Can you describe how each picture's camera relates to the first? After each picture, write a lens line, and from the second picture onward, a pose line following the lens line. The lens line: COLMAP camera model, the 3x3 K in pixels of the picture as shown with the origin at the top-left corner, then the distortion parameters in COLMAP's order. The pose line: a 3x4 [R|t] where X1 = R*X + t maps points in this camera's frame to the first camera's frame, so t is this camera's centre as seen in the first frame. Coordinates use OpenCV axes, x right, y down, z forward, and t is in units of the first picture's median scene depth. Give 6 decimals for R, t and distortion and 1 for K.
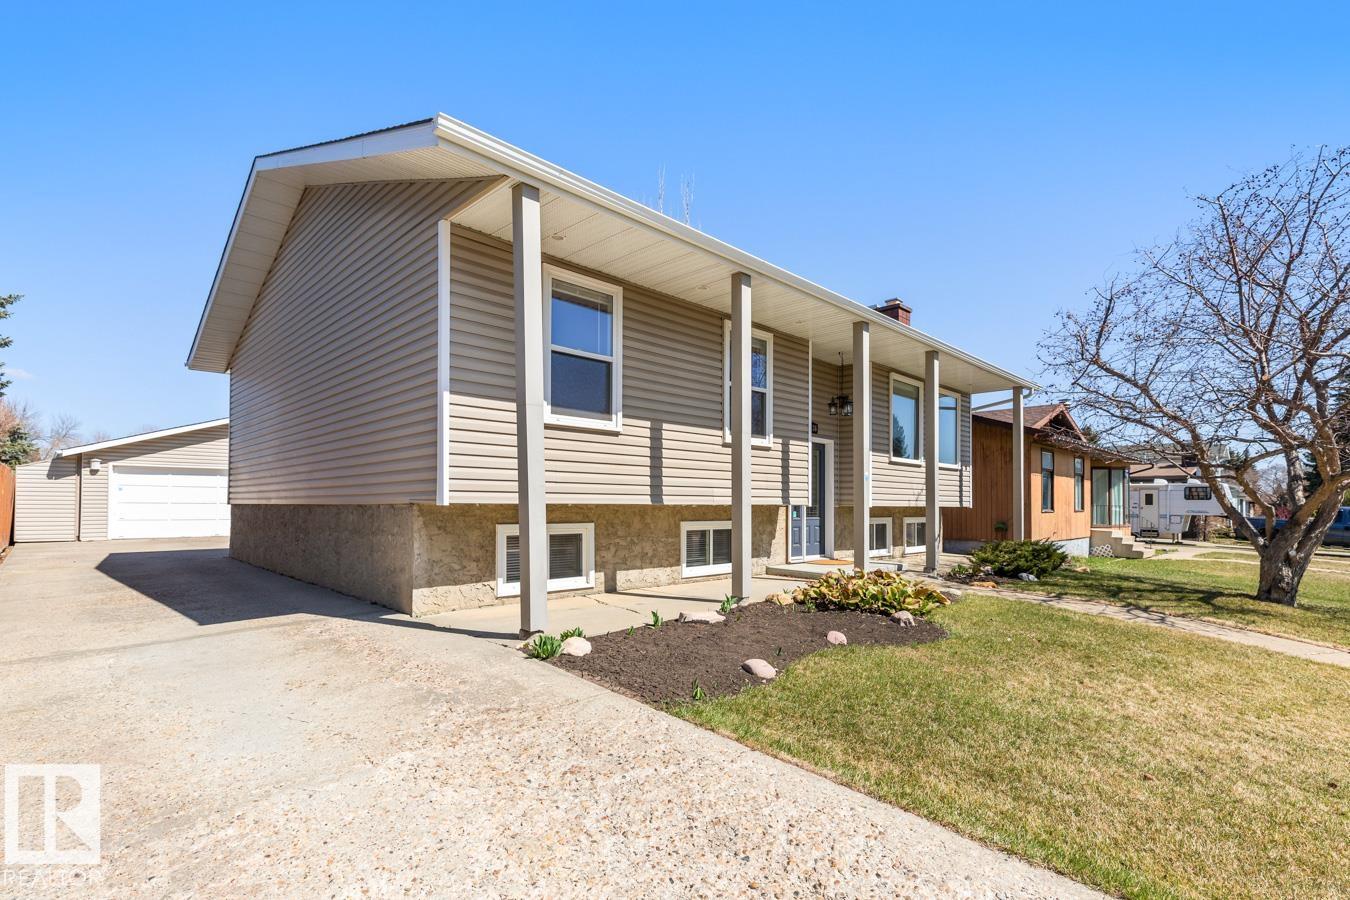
lens RADIAL K [[634.9, 0, 675.7], [0, 634.9, 471.3], [0, 0, 1]] dist [0.008276, -0.000439]
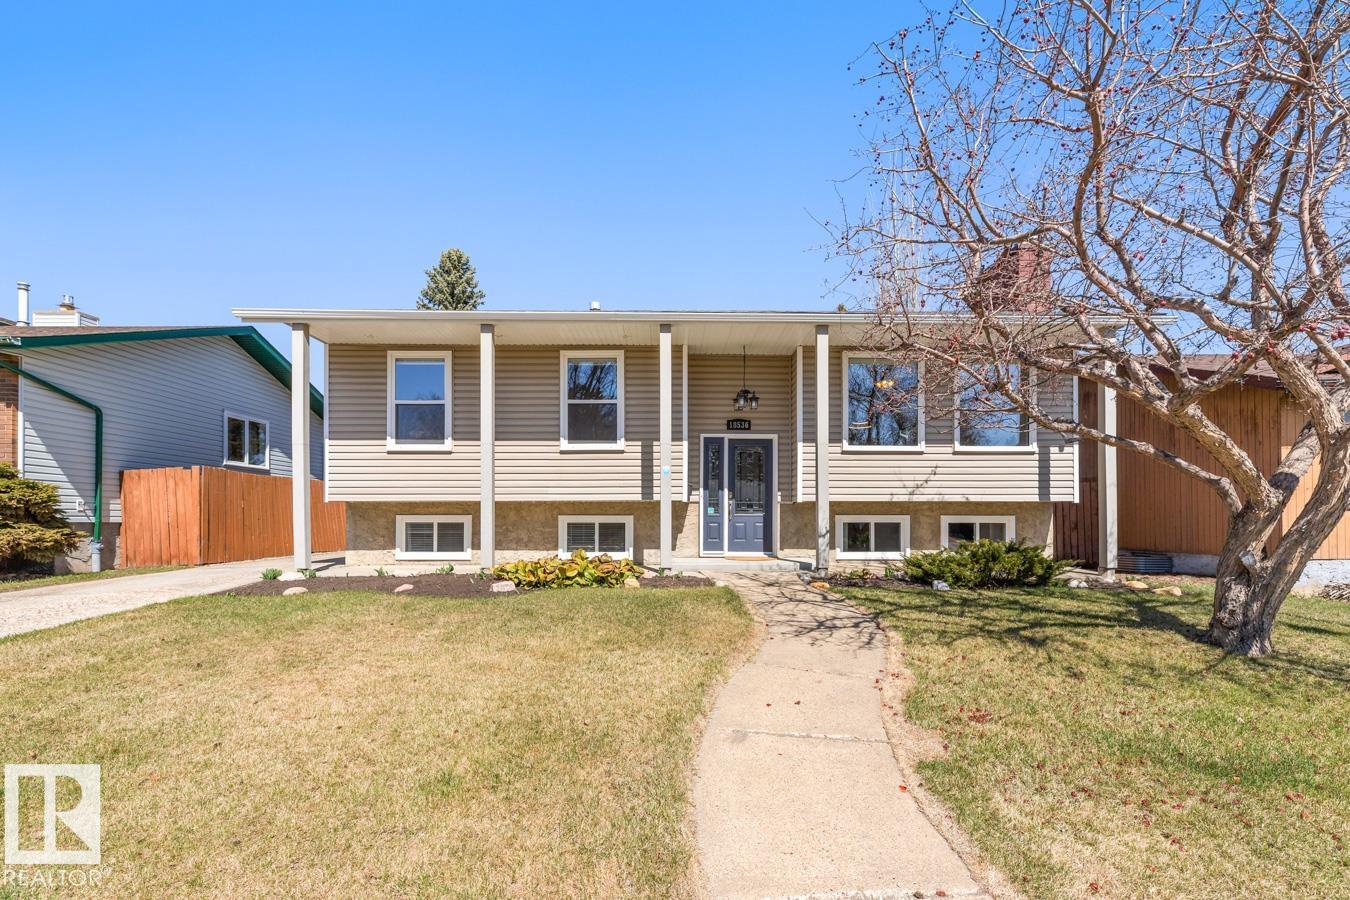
lens RADIAL K [[634.9, 0, 675.7], [0, 634.9, 471.3], [0, 0, 1]] dist [0.008276, -0.000439]
pose [[0.715968, -0.059956, -0.695554, 1.077505], [0.041393, 0.998198, -0.043437, 0.057679], [0.696905, 0.002308, 0.717160, 0.266082]]
